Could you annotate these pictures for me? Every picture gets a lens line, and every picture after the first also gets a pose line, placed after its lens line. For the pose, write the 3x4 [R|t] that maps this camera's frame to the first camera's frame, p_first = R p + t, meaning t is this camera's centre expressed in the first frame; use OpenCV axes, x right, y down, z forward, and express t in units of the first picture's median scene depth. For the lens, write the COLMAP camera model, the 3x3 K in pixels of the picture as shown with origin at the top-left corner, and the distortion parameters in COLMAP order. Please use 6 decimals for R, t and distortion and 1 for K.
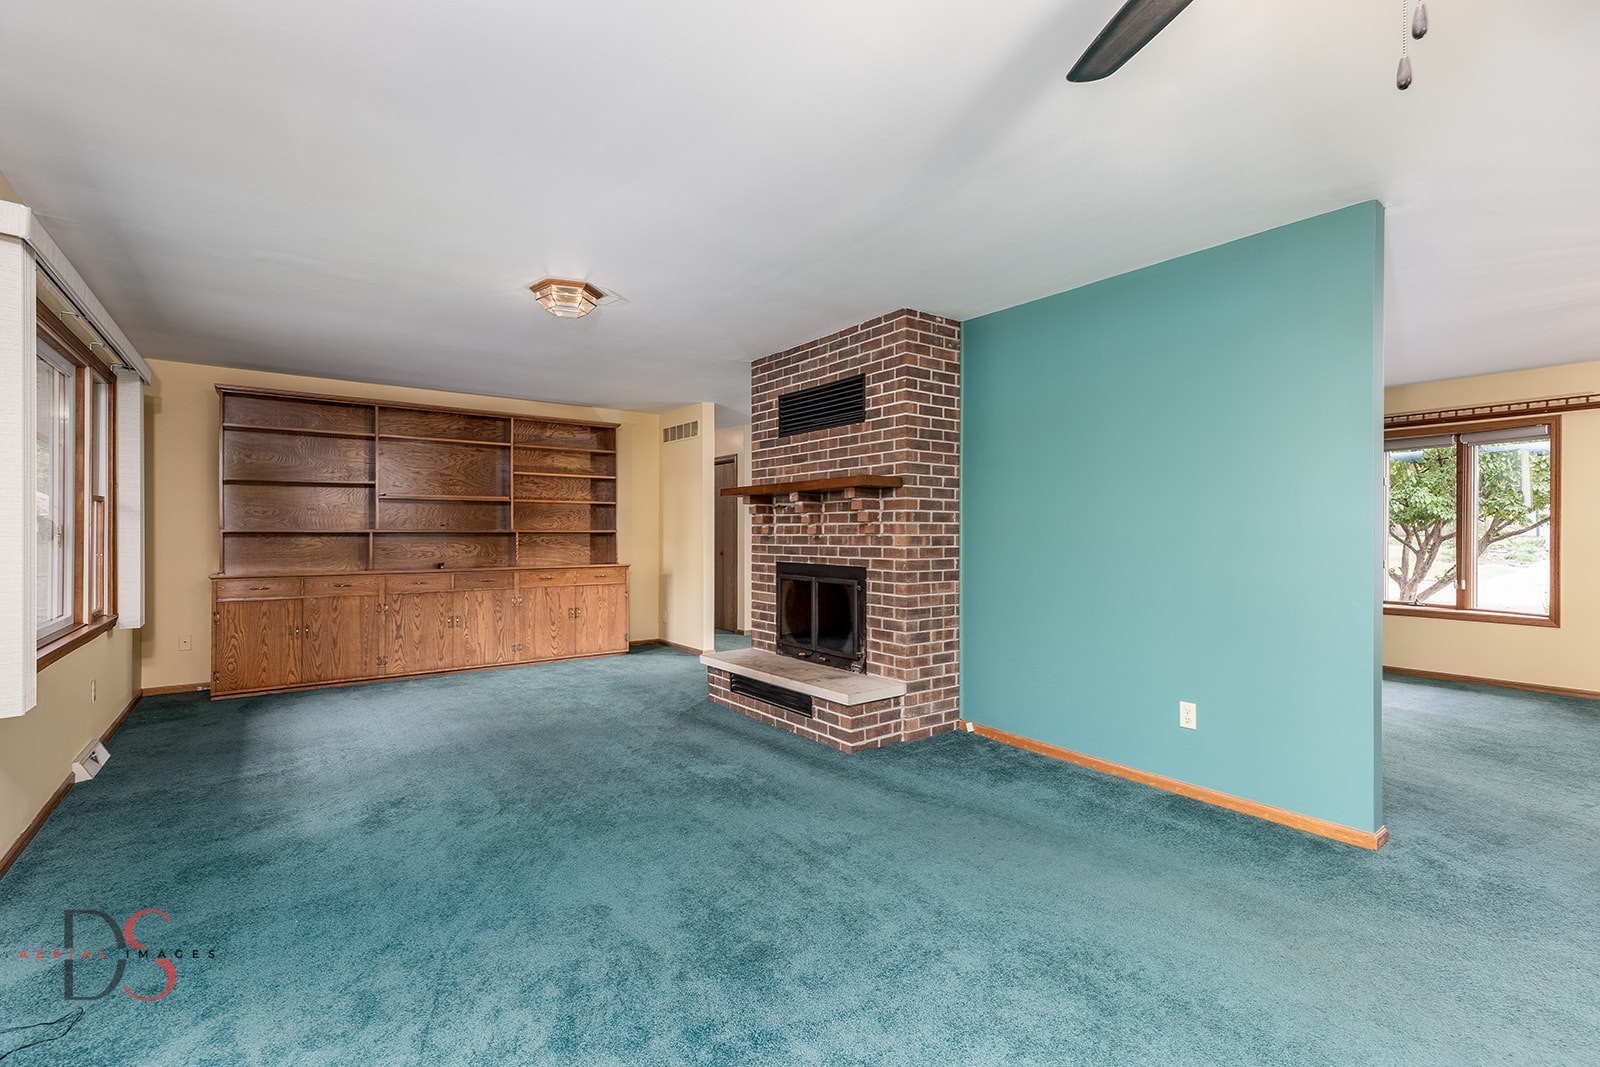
lens RADIAL K [[720.2, 0, 844.3], [0, 720.2, 534.3], [0, 0, 1]] dist [0.001564, 0.000092]
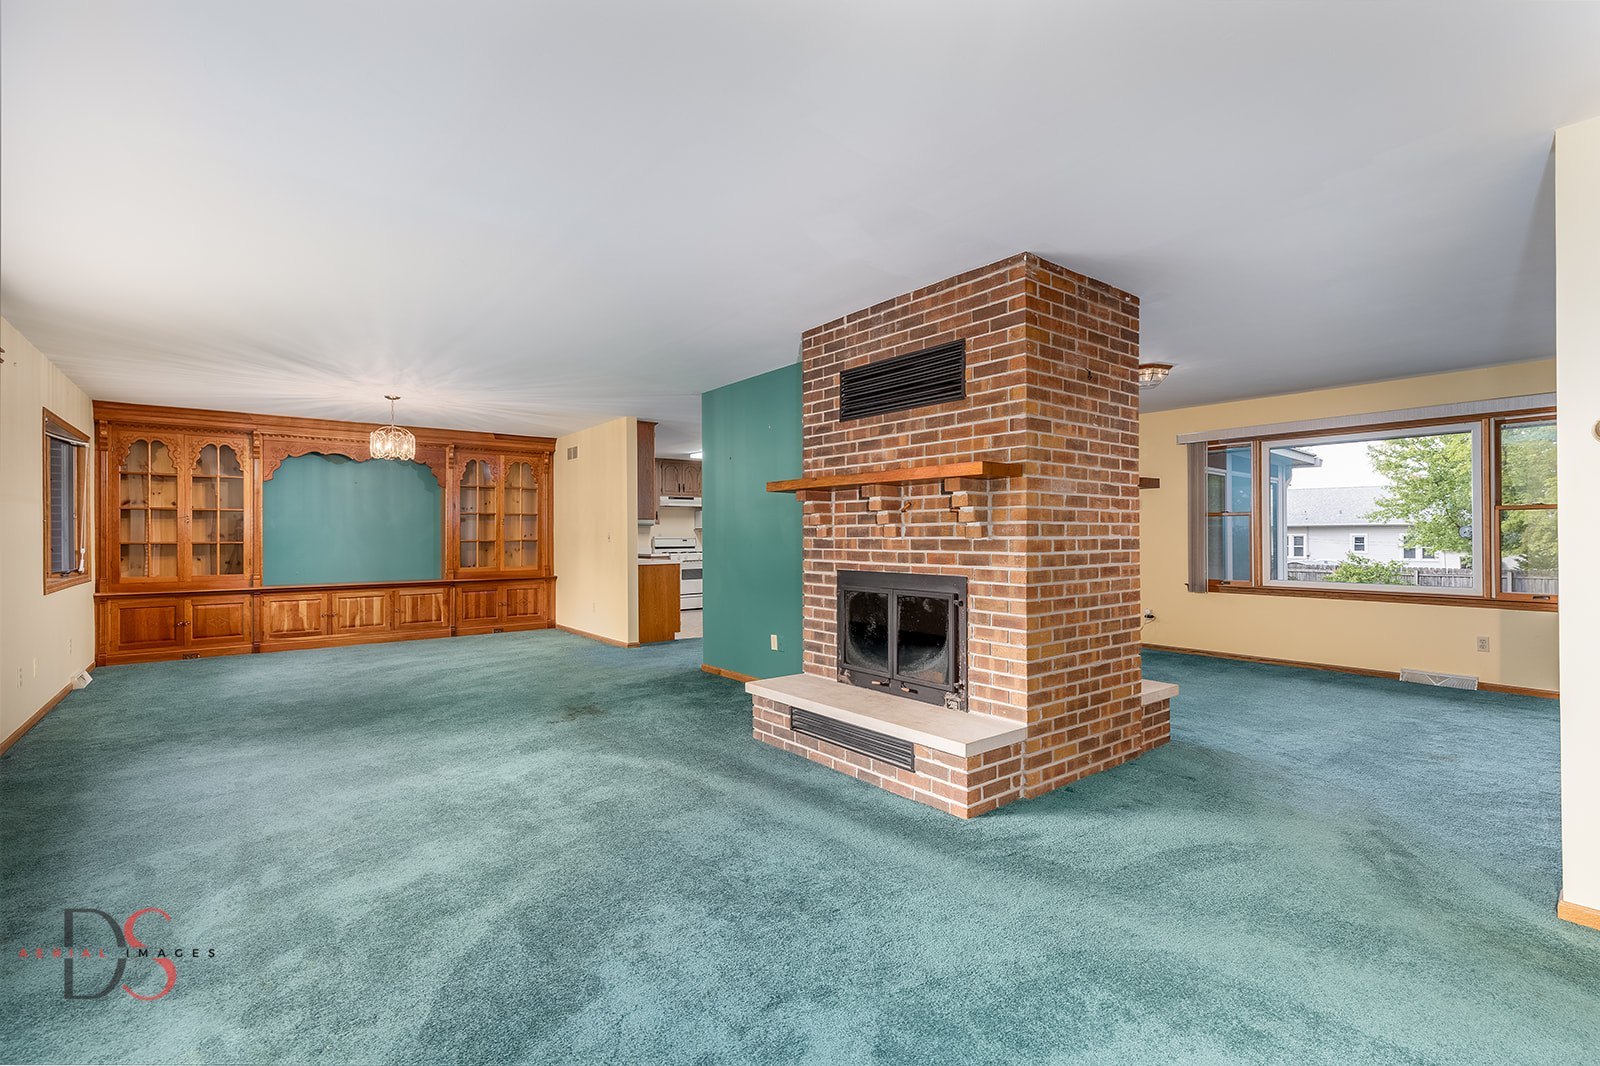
lens RADIAL K [[735.0, 0, 800.0], [0, 735.0, 533.0], [0, 0, 1]] dist [0.001336, 0.000205]
pose [[0.999865, -0.000681, -0.016409, -0.134515], [0.000584, 0.999982, -0.005904, -0.000023], [0.016412, 0.005893, 0.999848, 0.168482]]
